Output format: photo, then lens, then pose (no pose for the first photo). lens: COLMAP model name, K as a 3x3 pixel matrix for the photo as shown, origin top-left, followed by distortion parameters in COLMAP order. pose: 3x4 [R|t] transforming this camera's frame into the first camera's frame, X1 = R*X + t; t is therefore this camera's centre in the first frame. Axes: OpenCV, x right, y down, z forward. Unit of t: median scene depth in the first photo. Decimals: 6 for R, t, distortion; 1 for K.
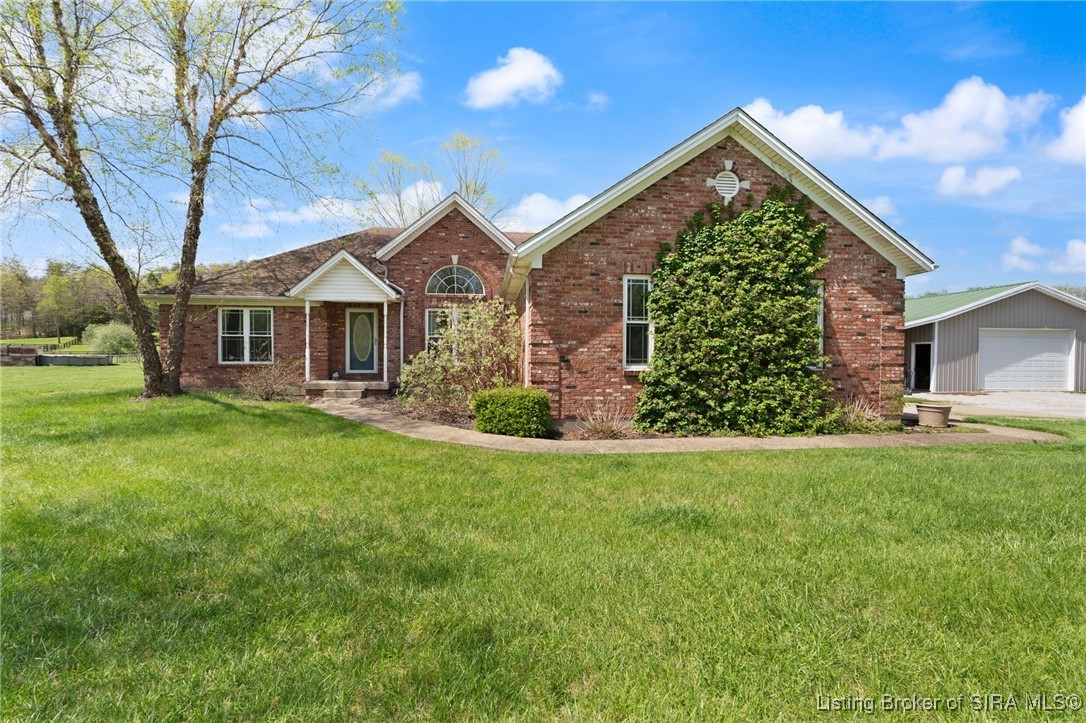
lens RADIAL K [[482.2, 0, 543.0], [0, 482.2, 361.5], [0, 0, 1]] dist [-0.001918, -0.000051]
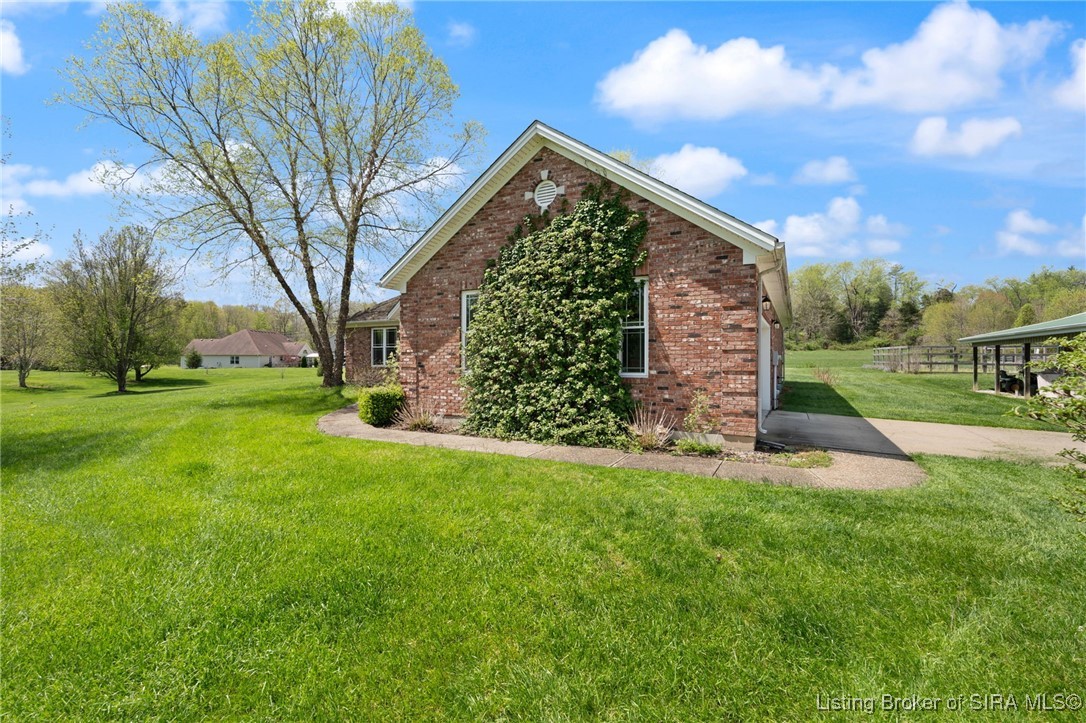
lens RADIAL K [[480.2, 0, 539.8], [0, 480.2, 355.6], [0, 0, 1]] dist [0.000077, 0.000090]
pose [[0.814095, -0.008749, -0.580666, 0.761253], [-0.001042, 0.999863, -0.016526, -0.006266], [0.580731, 0.014058, 0.813974, 0.135067]]
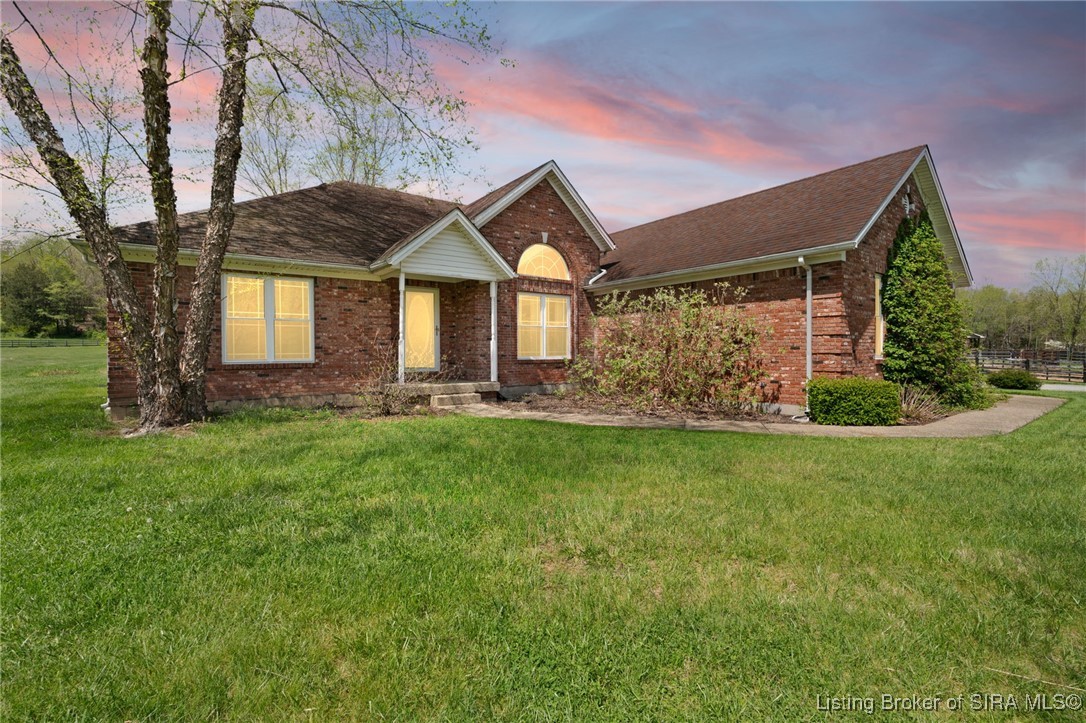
lens RADIAL K [[480.2, 0, 539.8], [0, 480.2, 355.6], [0, 0, 1]] dist [0.000077, 0.000090]
pose [[0.867479, -0.014172, 0.497272, -0.804892], [0.011984, 0.999899, 0.007592, -0.006798], [-0.497330, -0.000626, 0.867561, 0.327080]]
